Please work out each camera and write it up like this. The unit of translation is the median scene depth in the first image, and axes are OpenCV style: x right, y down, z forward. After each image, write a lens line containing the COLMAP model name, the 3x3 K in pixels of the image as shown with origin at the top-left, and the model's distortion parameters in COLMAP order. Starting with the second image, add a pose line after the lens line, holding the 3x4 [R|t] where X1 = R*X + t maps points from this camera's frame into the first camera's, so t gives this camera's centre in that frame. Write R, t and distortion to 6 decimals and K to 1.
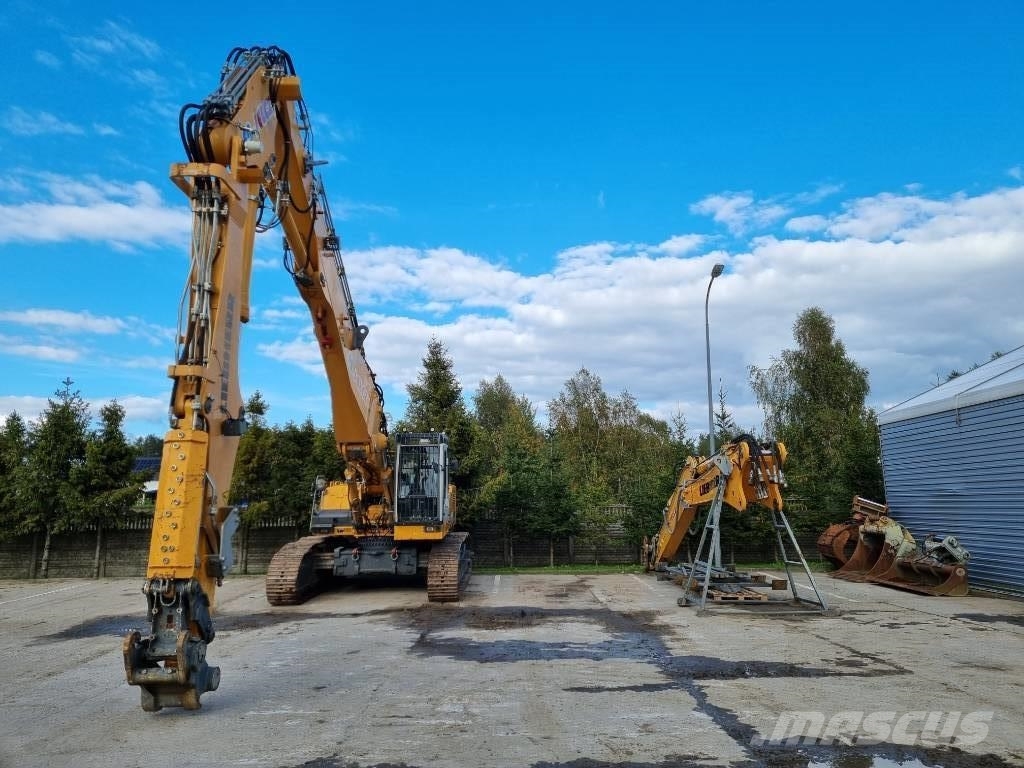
lens RADIAL K [[759.5, 0, 516.1], [0, 759.5, 381.1], [0, 0, 1]] dist [0.078848, -0.070040]
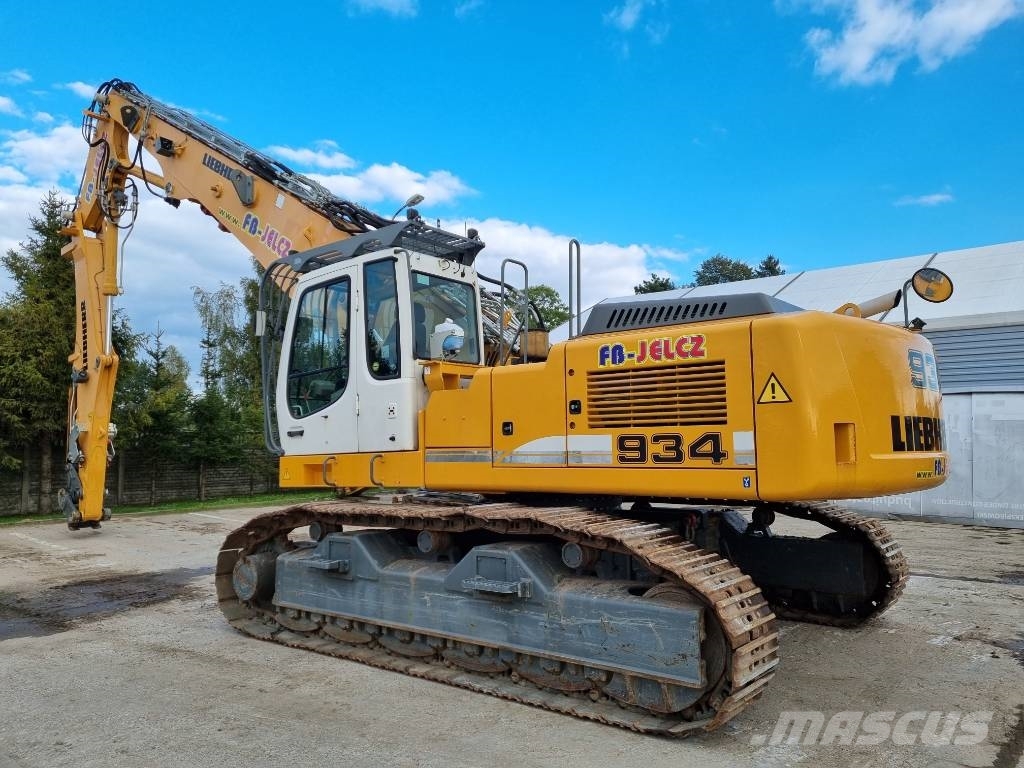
lens RADIAL K [[759.5, 0, 516.1], [0, 759.5, 381.1], [0, 0, 1]] dist [0.078848, -0.070040]
pose [[0.652149, 0.057237, 0.755927, -0.423994], [-0.124798, 0.991647, 0.032581, 0.045912], [-0.747748, -0.115586, 0.653844, 0.236394]]
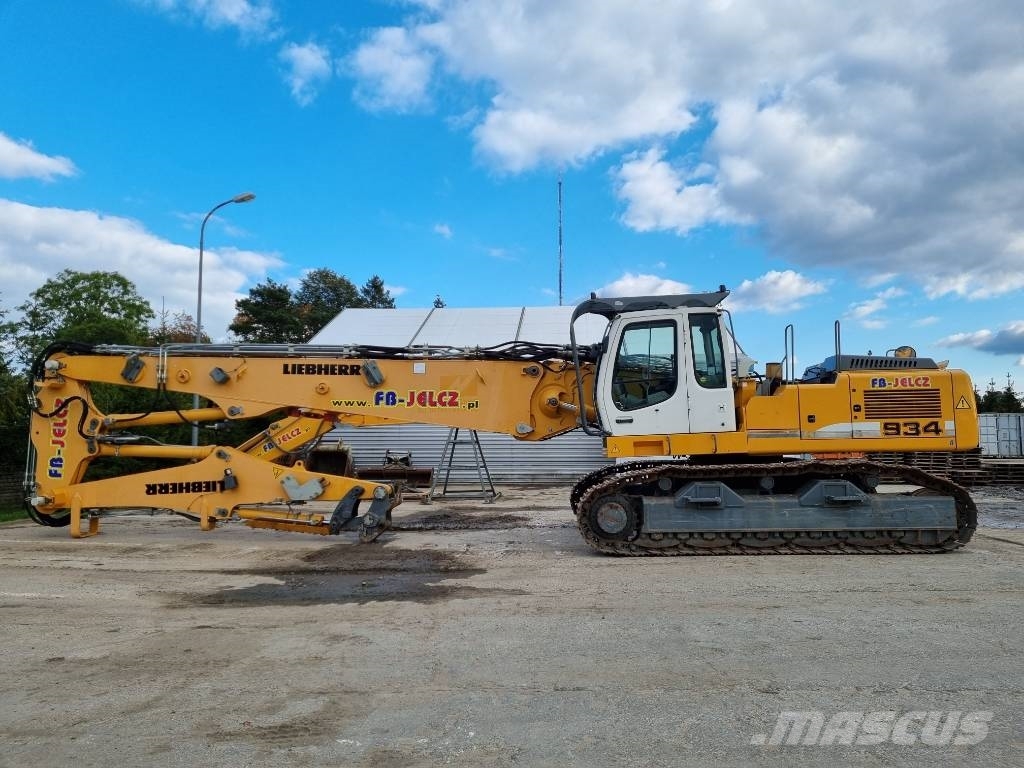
lens RADIAL K [[759.5, 0, 516.1], [0, 759.5, 381.1], [0, 0, 1]] dist [0.078848, -0.070040]
pose [[0.084683, 0.081885, 0.993038, -0.739358], [-0.159394, 0.984896, -0.067621, 0.112437], [-0.983576, -0.152558, 0.096456, 0.559550]]
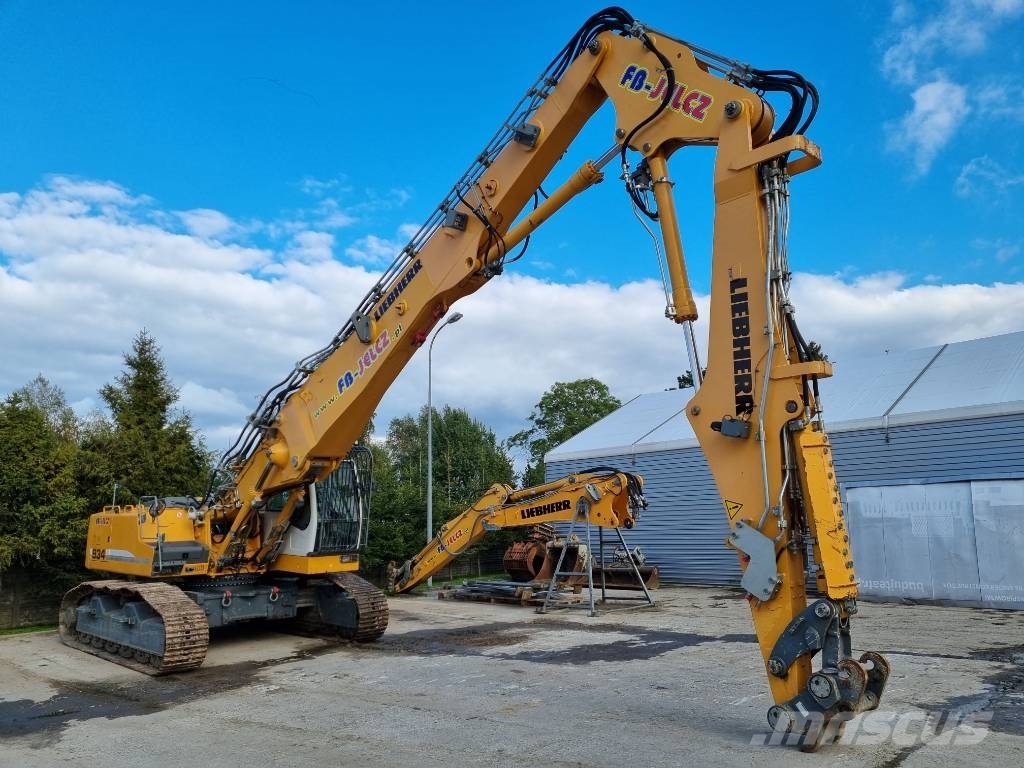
lens RADIAL K [[758.1, 0, 522.5], [0, 758.1, 385.0], [0, 0, 1]] dist [0.076191, -0.068650]
pose [[0.701715, 0.114441, 0.703206, -0.466960], [-0.088129, 0.993377, -0.073722, 0.028507], [-0.706986, -0.010241, 0.707154, 0.161067]]
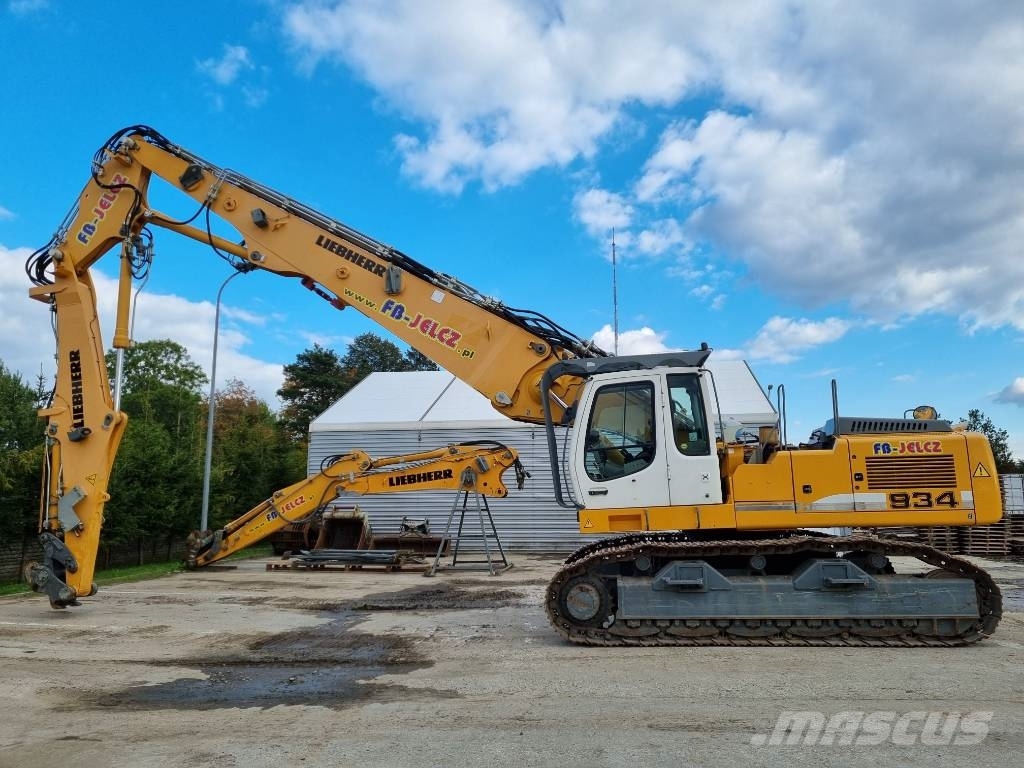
lens RADIAL K [[760.4, 0, 521.2], [0, 760.4, 385.5], [0, 0, 1]] dist [0.072459, -0.059323]
pose [[0.153448, 0.152223, 0.976361, -0.696174], [-0.153905, 0.979687, -0.128554, 0.095925], [-0.976098, -0.130540, 0.173759, 0.507094]]
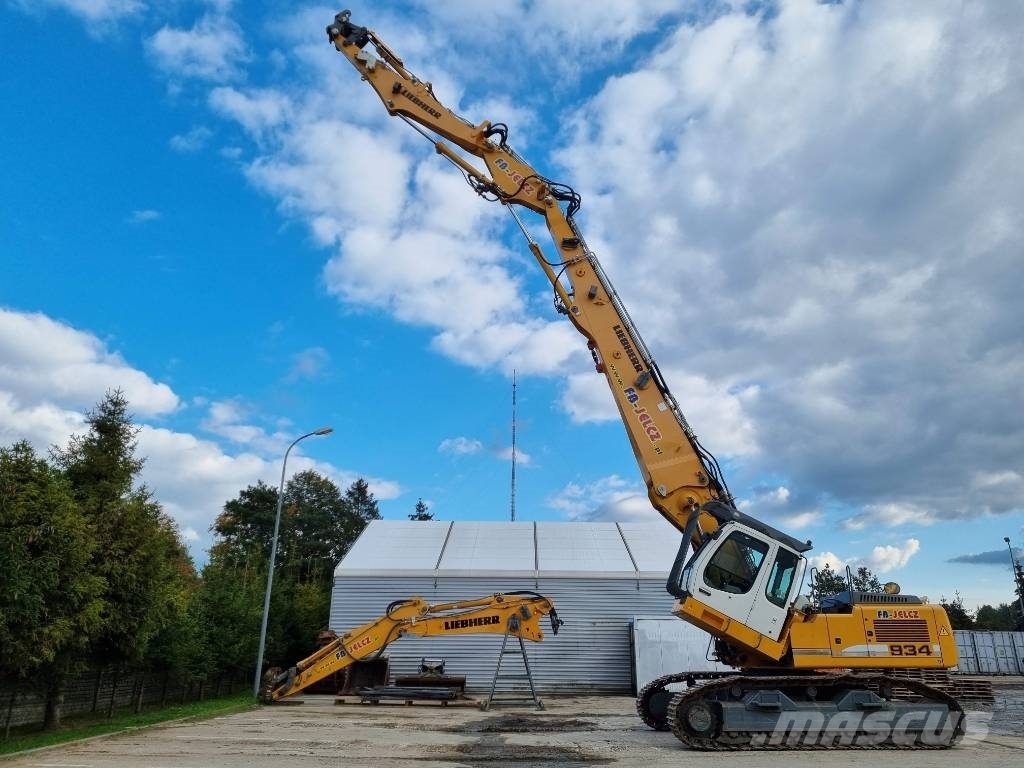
lens RADIAL K [[760.4, 0, 521.2], [0, 760.4, 385.5], [0, 0, 1]] dist [0.072459, -0.059323]
pose [[0.011327, 0.327938, 0.944631, -0.945787], [-0.171695, 0.931299, -0.321251, 0.129129], [-0.985085, -0.158550, 0.066854, 0.680922]]
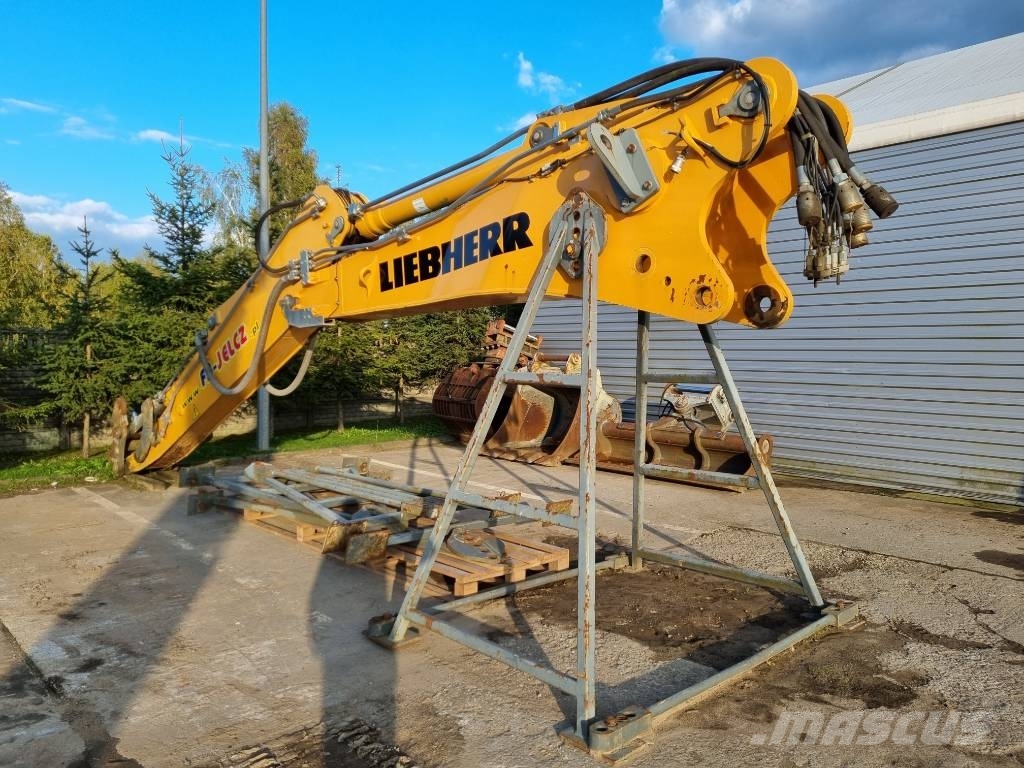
lens RADIAL K [[759.5, 0, 516.1], [0, 759.5, 381.1], [0, 0, 1]] dist [0.078848, -0.070040]
pose [[0.732470, -0.017999, 0.680561, 0.039685], [-0.120098, 0.980557, 0.155191, 0.104108], [-0.670123, -0.195407, 0.716067, 0.567959]]
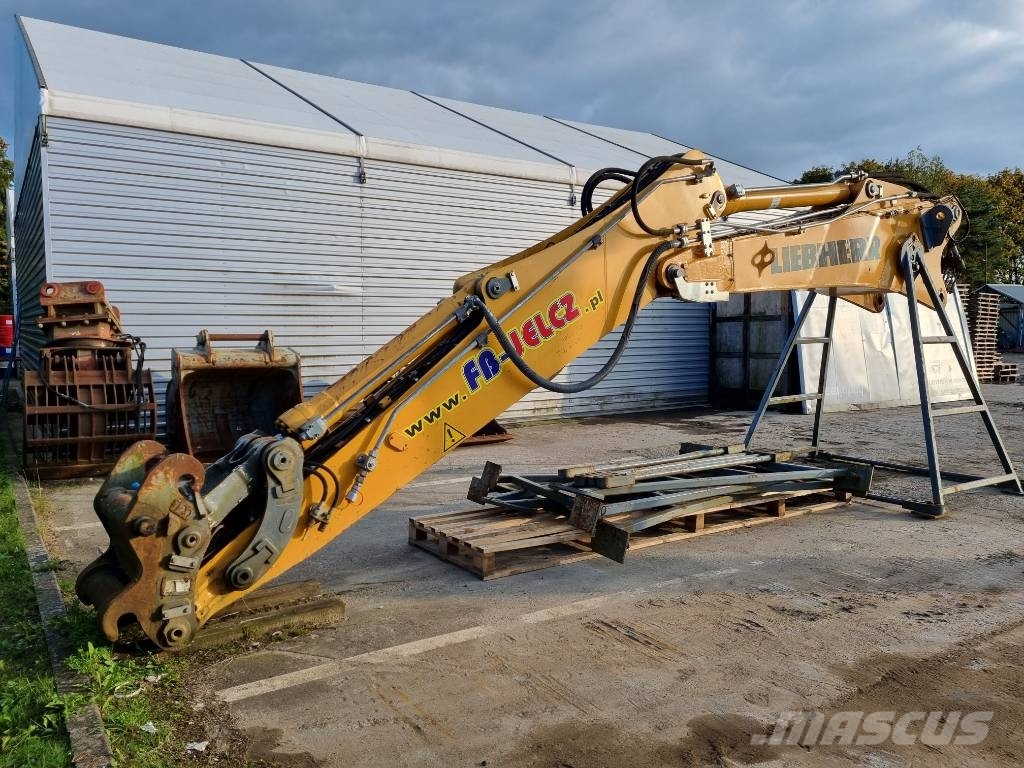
lens RADIAL K [[759.5, 0, 516.1], [0, 759.5, 381.1], [0, 0, 1]] dist [0.078848, -0.070040]
pose [[-0.554605, -0.053231, 0.830409, -0.013747], [-0.128092, 0.991519, -0.021990, 0.187108], [-0.822196, -0.118565, -0.556720, 1.073620]]
